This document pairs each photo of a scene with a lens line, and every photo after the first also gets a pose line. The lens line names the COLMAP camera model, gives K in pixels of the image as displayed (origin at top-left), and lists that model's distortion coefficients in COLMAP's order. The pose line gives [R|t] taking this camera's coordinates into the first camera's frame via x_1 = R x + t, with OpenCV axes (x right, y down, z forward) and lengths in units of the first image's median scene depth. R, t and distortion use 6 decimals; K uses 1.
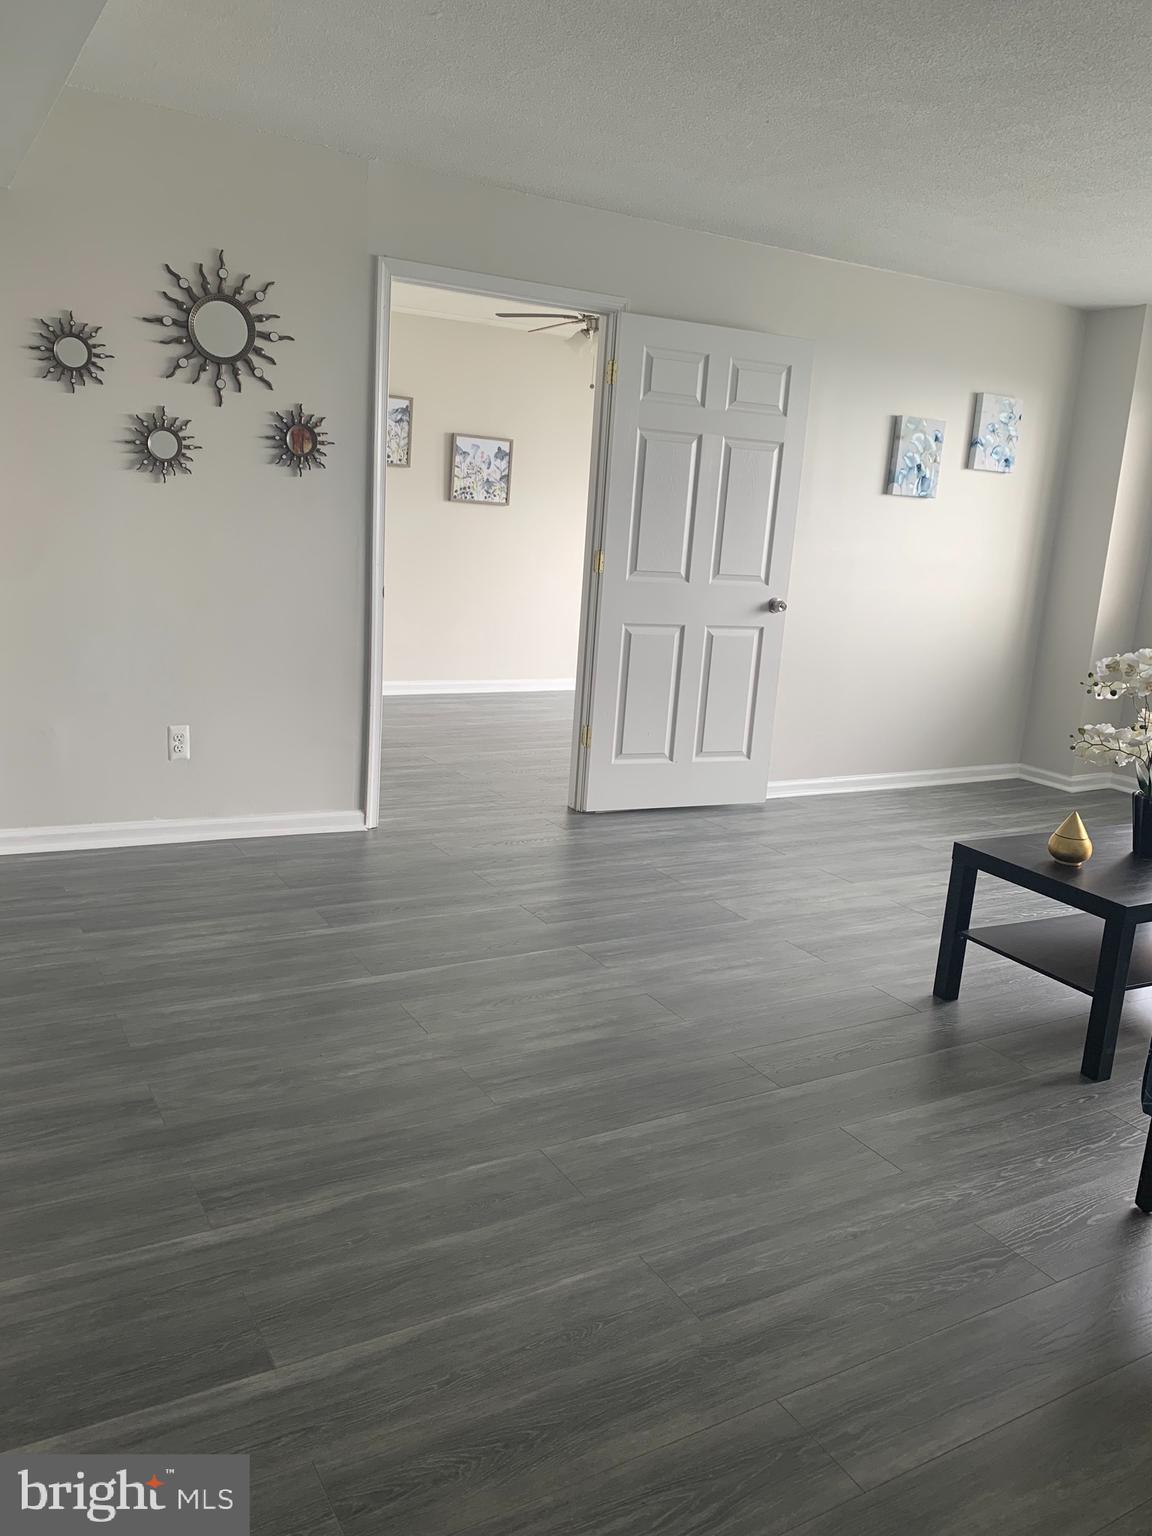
lens RADIAL K [[1174.5, 0, 591.9], [0, 1174.5, 753.1], [0, 0, 1]] dist [0.040193, -0.045049]
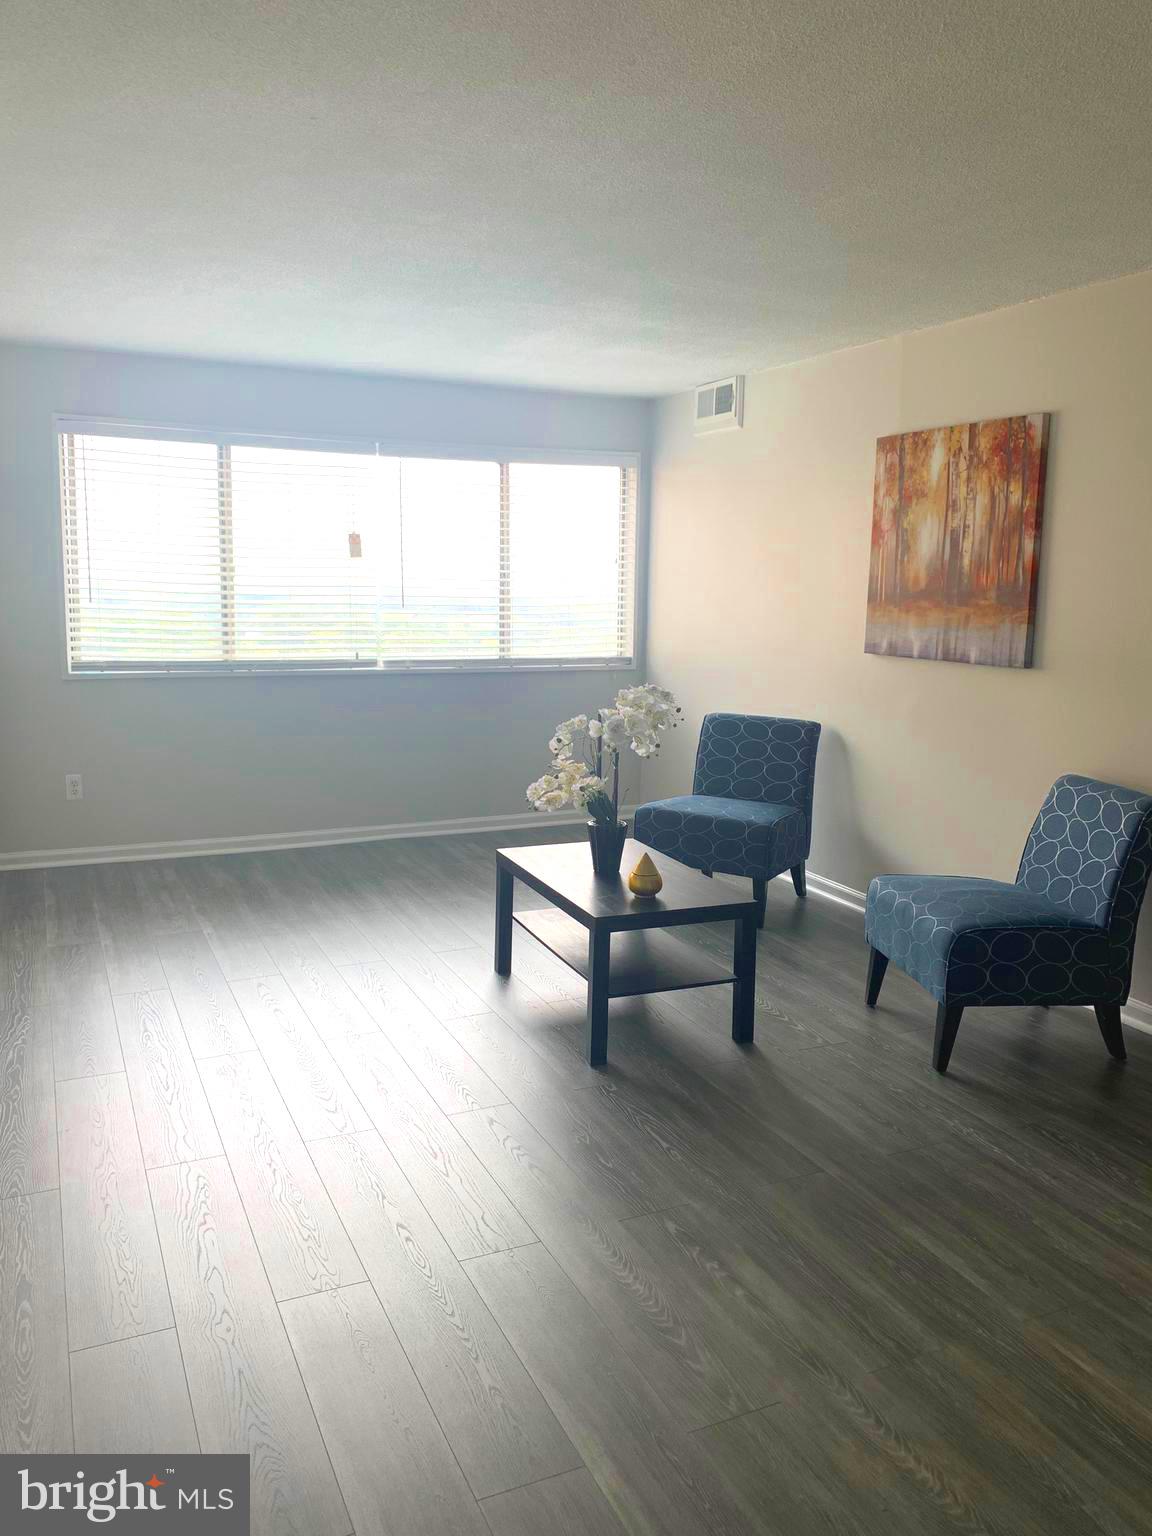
lens RADIAL K [[1174.5, 0, 569.2], [0, 1174.5, 753.4], [0, 0, 1]] dist [0.040193, -0.045049]
pose [[0.107910, -0.216973, 0.970195, -0.609263], [0.196420, 0.961310, 0.193139, -0.244552], [-0.974564, 0.169724, 0.146353, 0.752541]]
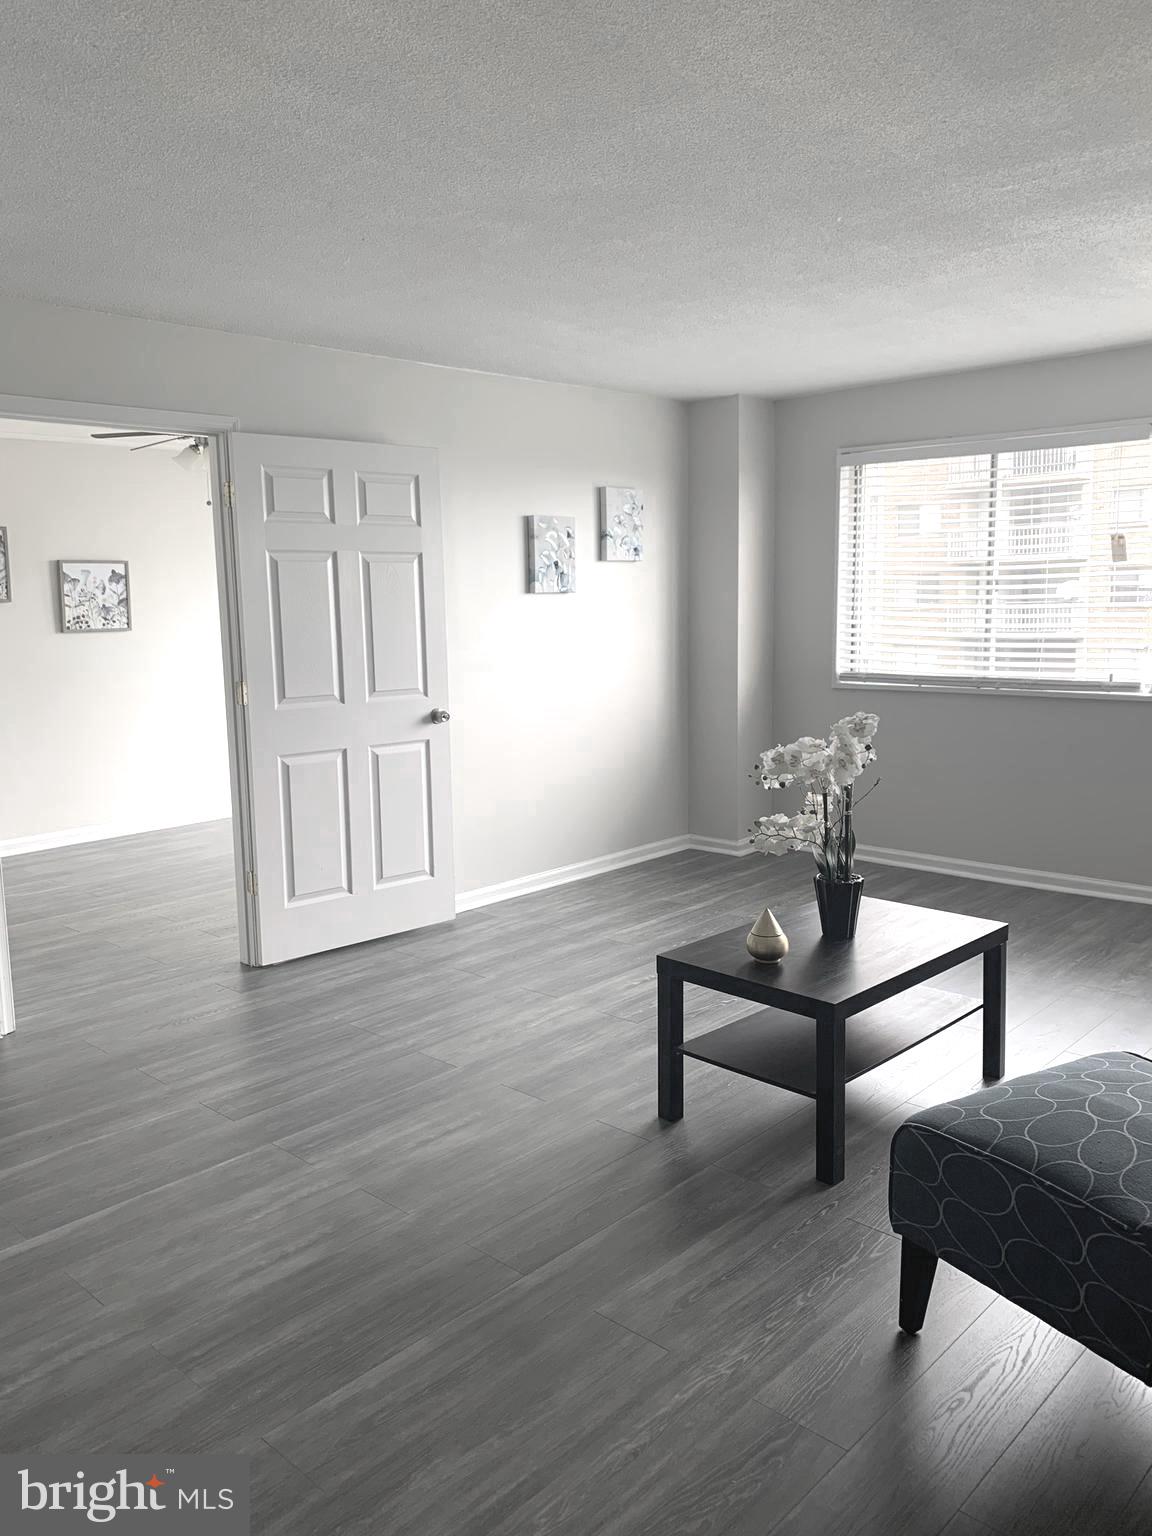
lens RADIAL K [[1174.5, 0, 568.0], [0, 1174.5, 758.1], [0, 0, 1]] dist [0.040193, -0.045049]
pose [[0.956859, -0.126489, 0.261574, 0.003489], [0.142646, 0.988811, -0.043654, -0.048479], [-0.253125, 0.079084, 0.964196, 0.063050]]
